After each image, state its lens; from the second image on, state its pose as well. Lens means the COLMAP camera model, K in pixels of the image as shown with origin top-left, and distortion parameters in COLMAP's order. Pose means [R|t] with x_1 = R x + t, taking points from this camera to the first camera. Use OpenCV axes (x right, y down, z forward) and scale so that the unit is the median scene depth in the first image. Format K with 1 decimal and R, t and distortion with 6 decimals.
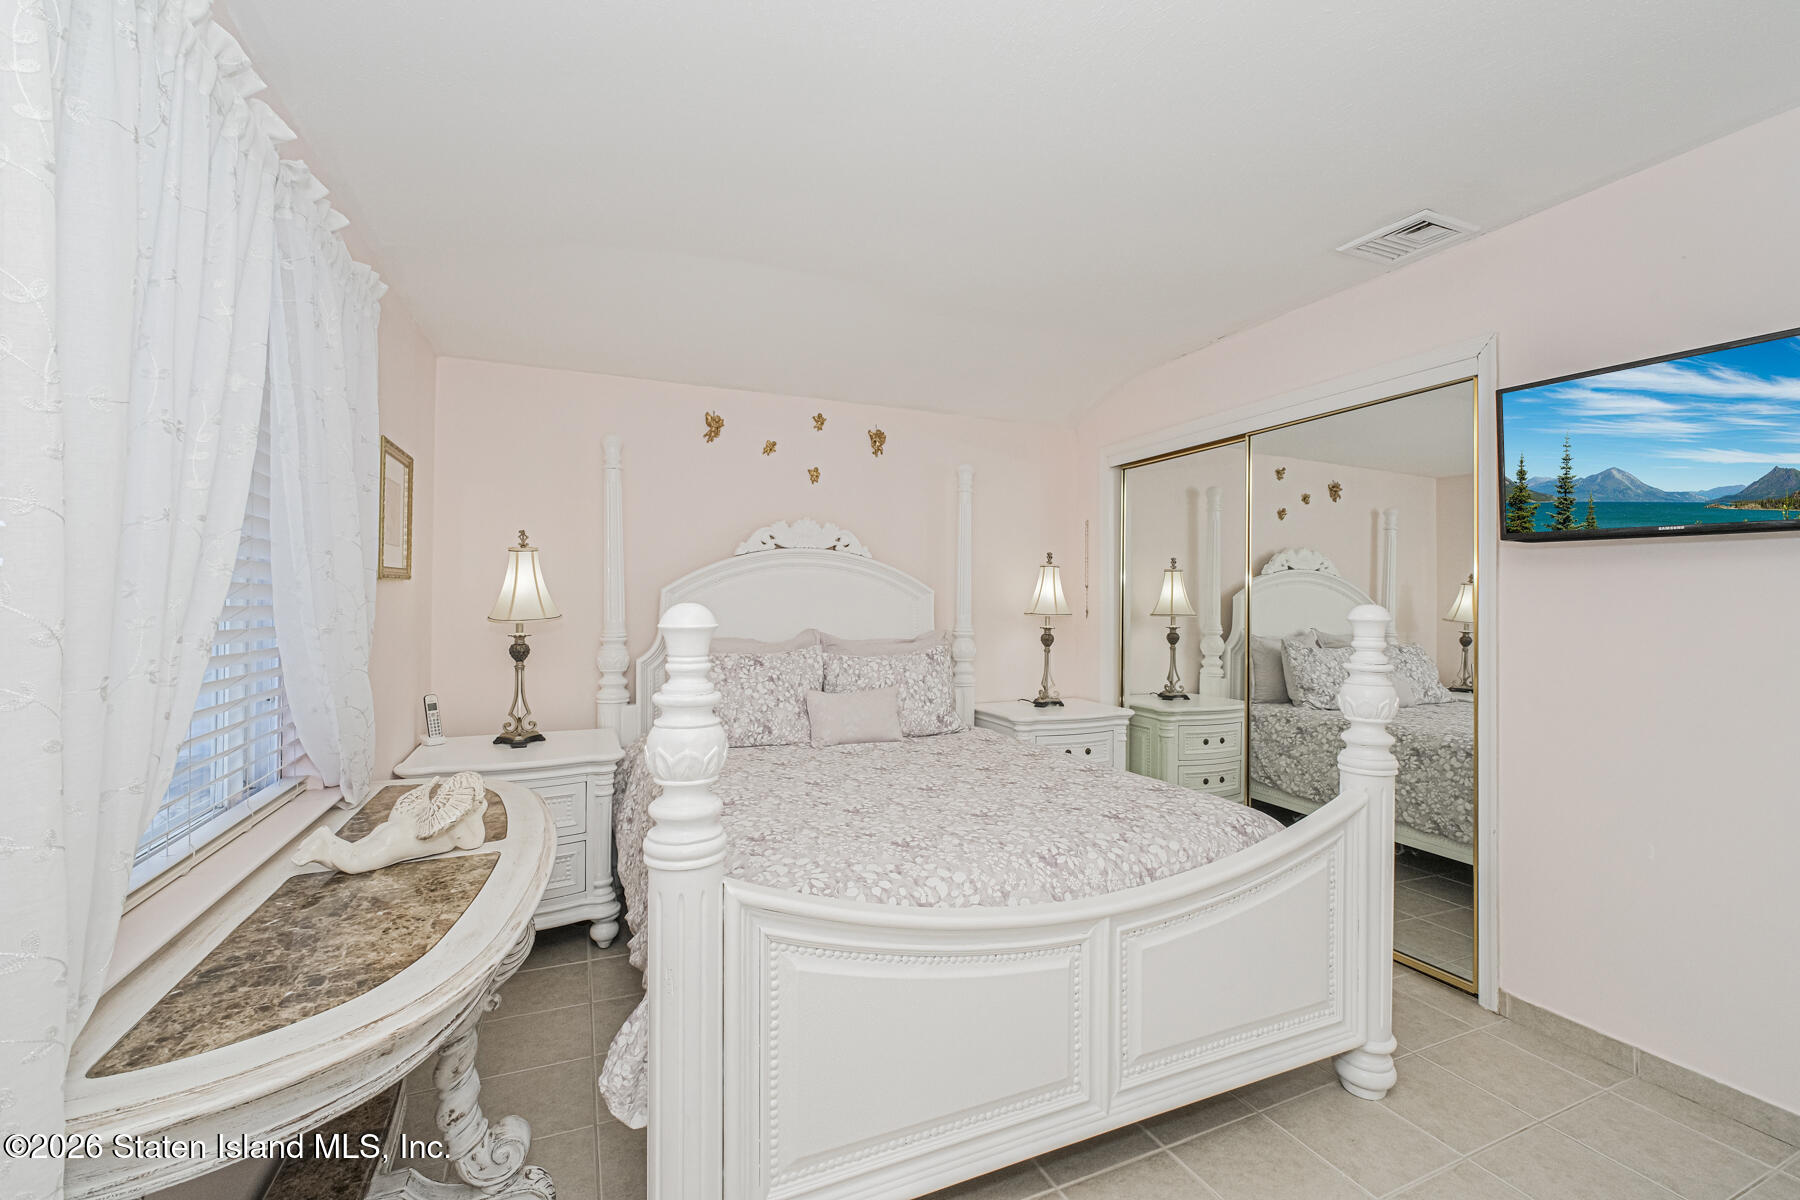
lens RADIAL K [[758.1, 0, 904.5], [0, 758.1, 596.0], [0, 0, 1]] dist [0.002848, 0.000167]
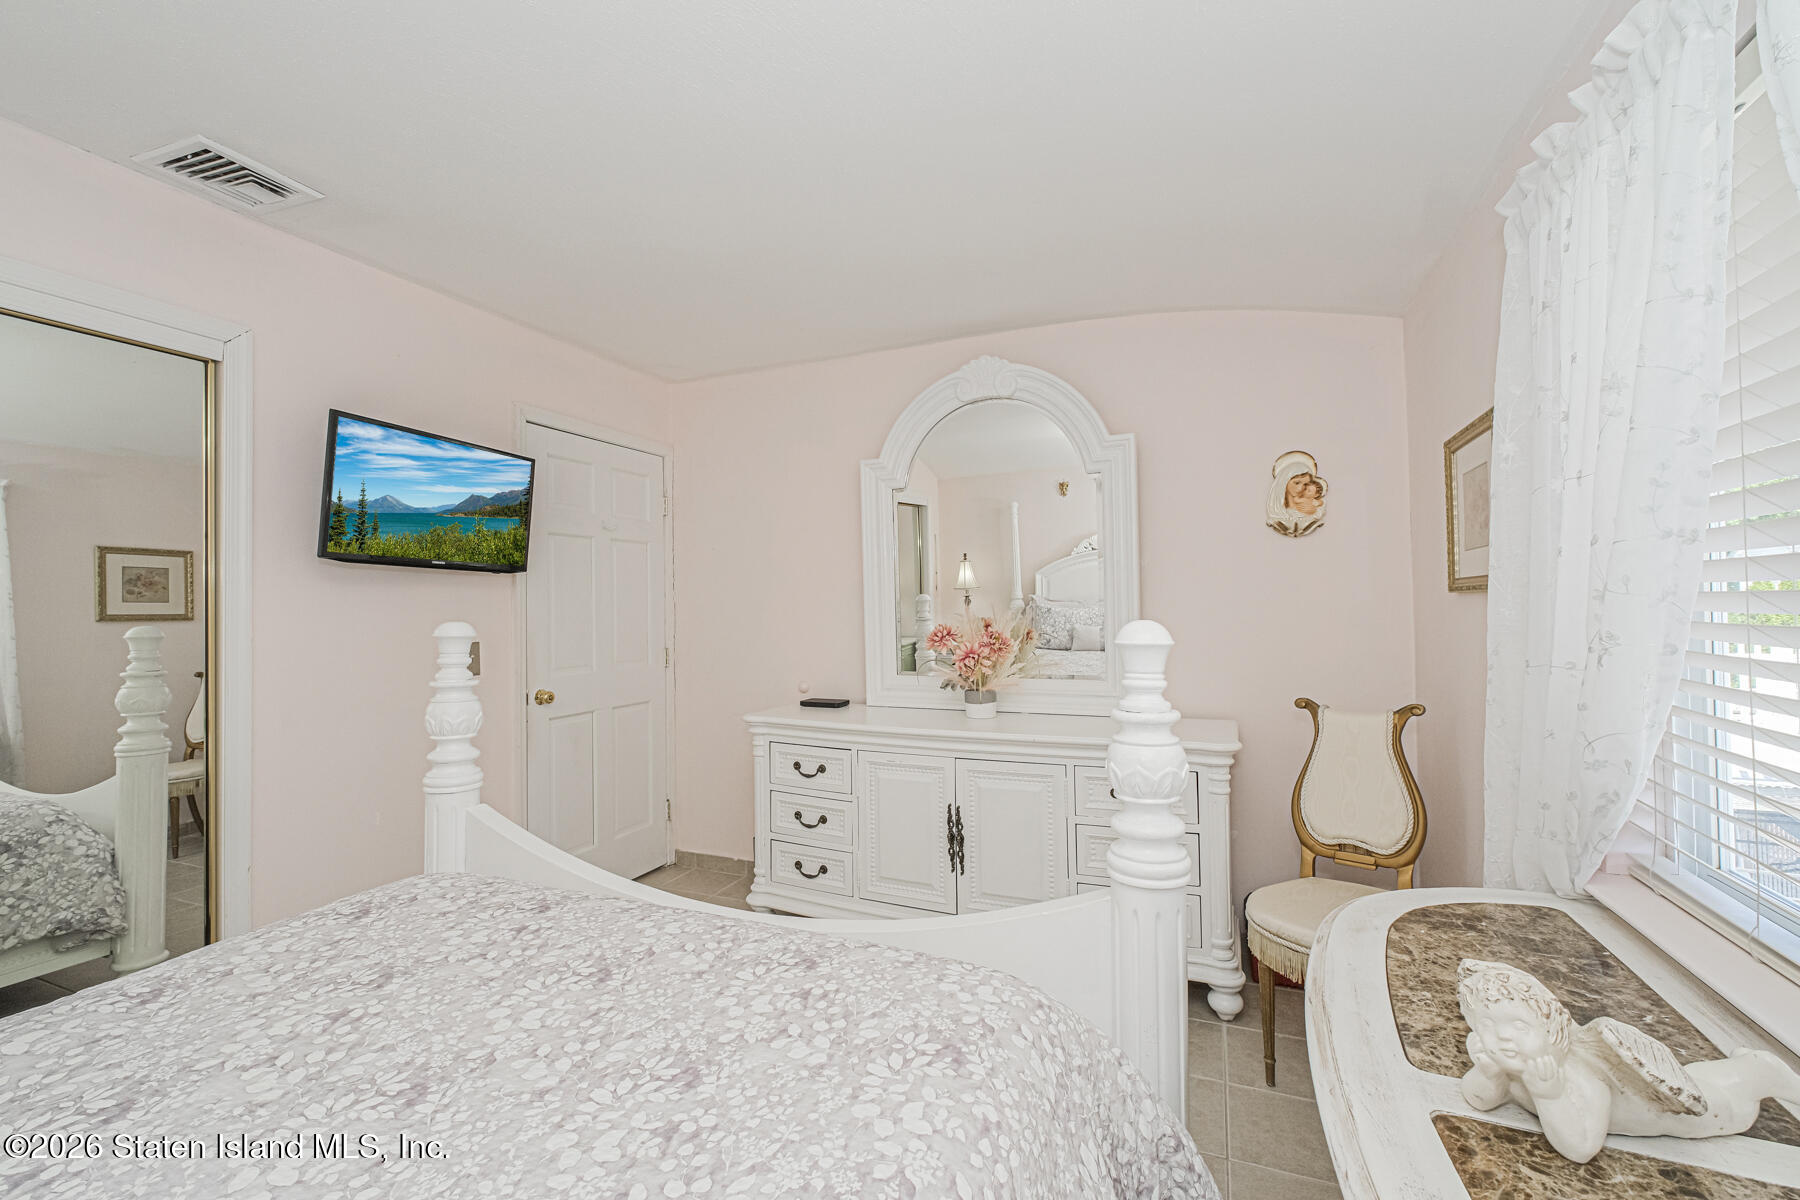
lens RADIAL K [[758.1, 0, 904.5], [0, 758.1, 596.0], [0, 0, 1]] dist [0.002848, 0.000167]
pose [[-0.699836, 0.006432, 0.714275, -0.843620], [0.003503, 0.999978, -0.005573, -0.018258], [-0.714295, -0.001398, -0.699843, 2.090171]]
